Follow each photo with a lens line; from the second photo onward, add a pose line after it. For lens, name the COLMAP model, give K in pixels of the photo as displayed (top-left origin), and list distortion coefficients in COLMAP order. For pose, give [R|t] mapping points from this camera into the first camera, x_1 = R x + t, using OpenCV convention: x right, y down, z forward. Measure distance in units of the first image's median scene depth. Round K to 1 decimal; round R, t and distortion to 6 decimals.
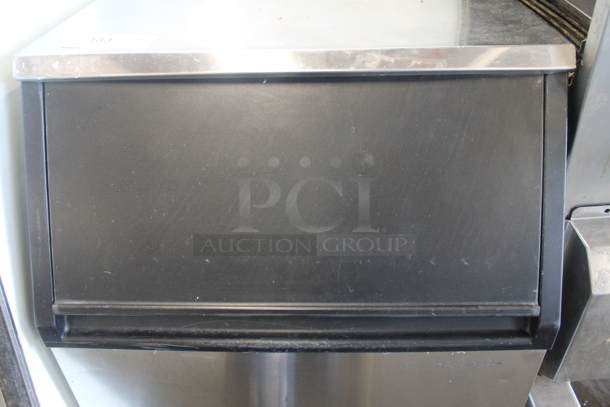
lens RADIAL K [[520.1, 0, 305.0], [0, 520.1, 203.5], [0, 0, 1]] dist [-0.169473, 0.152969]
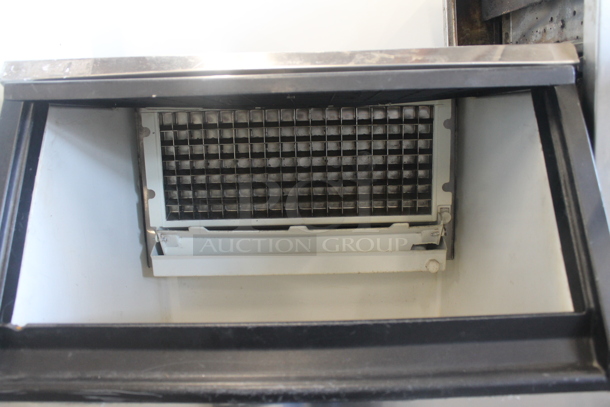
lens RADIAL K [[520.1, 0, 305.0], [0, 520.1, 203.5], [0, 0, 1]] dist [-0.169473, 0.152969]
pose [[0.999916, -0.003304, 0.012501, -0.008353], [0.008362, 0.902629, -0.430339, 0.362819], [-0.009862, 0.430408, 0.902581, 0.221900]]
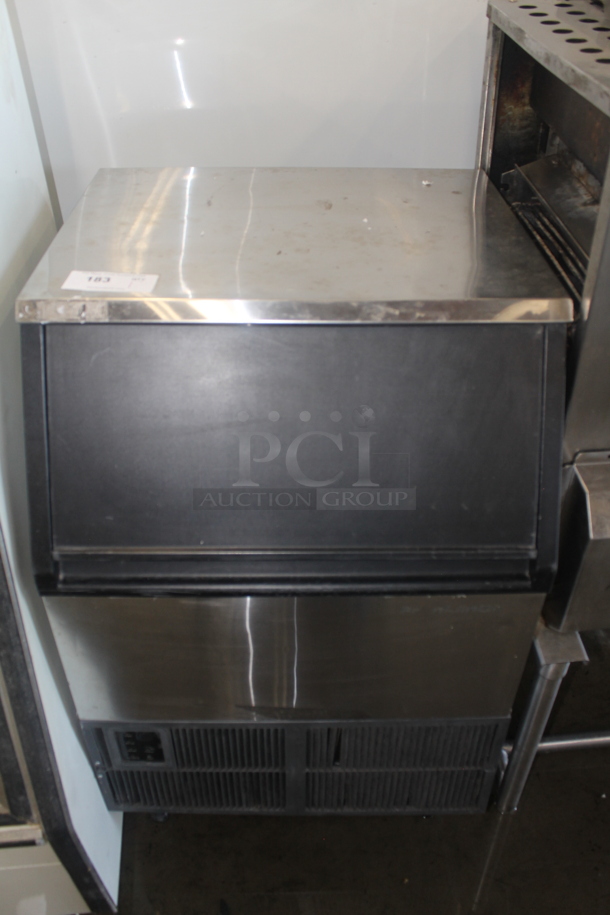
lens RADIAL K [[780.1, 0, 305.0], [0, 780.1, 457.5], [0, 0, 1]] dist [-0.169473, 0.152969]
pose [[0.998181, 0.002622, 0.060229, -0.100725], [-0.005207, 0.999070, 0.042802, -0.048672], [-0.060060, -0.043037, 0.997267, -0.522376]]
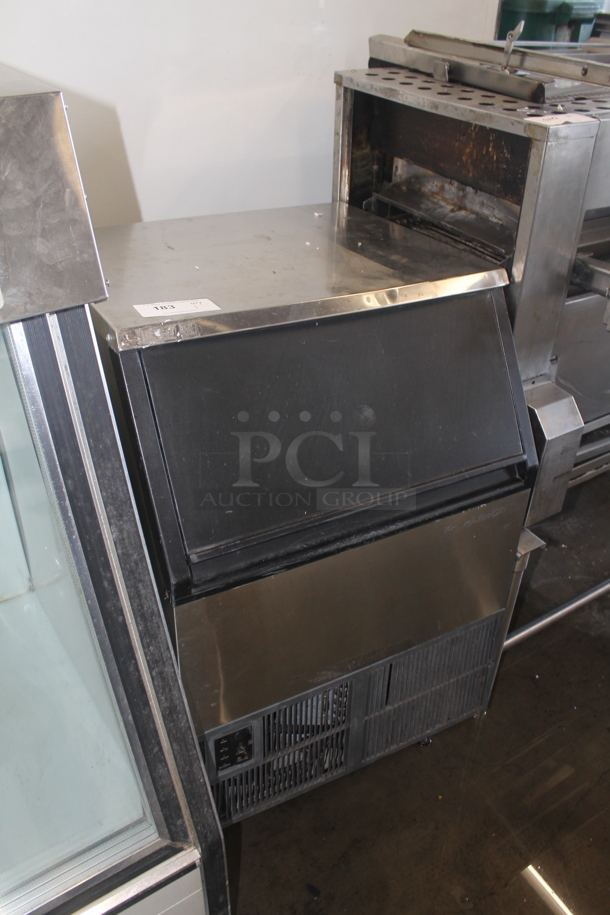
lens RADIAL K [[768.8, 0, 305.0], [0, 768.8, 457.5], [0, 0, 1]] dist [-0.156225, 0.140706]
pose [[0.856415, -0.218912, 0.467580, -1.006405], [0.248721, 0.968573, -0.002088, 0.066947], [-0.452429, 0.118086, 0.883948, -0.557397]]
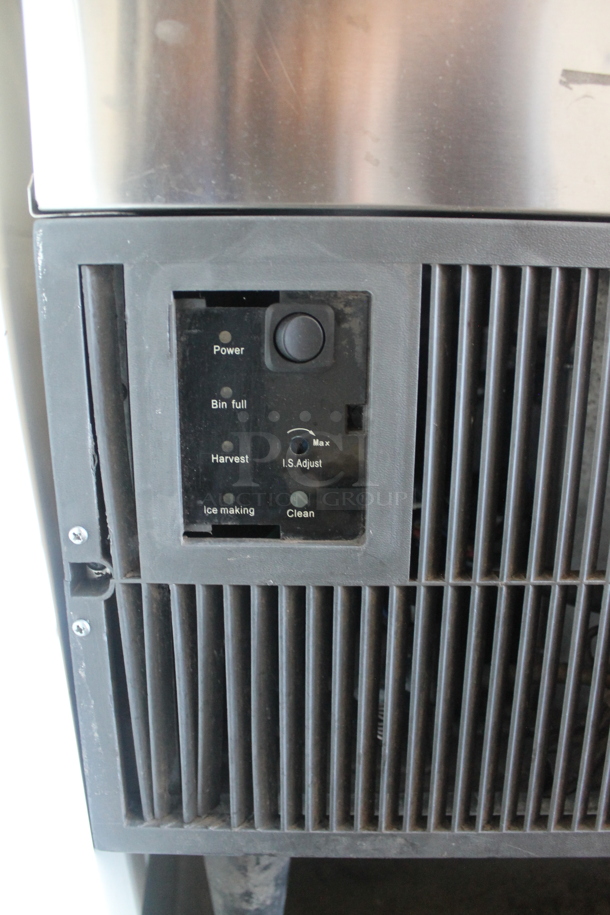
lens RADIAL K [[780.1, 0, 305.0], [0, 780.1, 457.5], [0, 0, 1]] dist [-0.169473, 0.152969]
pose [[0.999102, 0.027223, 0.032479, -0.392308], [-0.015549, 0.948425, -0.316621, 0.932489], [-0.039423, 0.315832, 0.947996, 0.952436]]
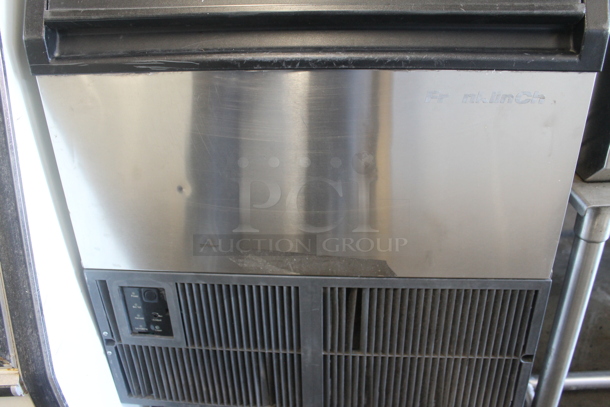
lens RADIAL K [[512.5, 0, 305.0], [0, 512.5, 203.5], [0, 0, 1]] dist [-0.156225, 0.140706]
pose [[0.999089, 0.024575, -0.034895, 0.013484], [-0.029135, 0.990163, -0.136853, 0.664778], [0.031189, 0.137745, 0.989977, 0.173153]]
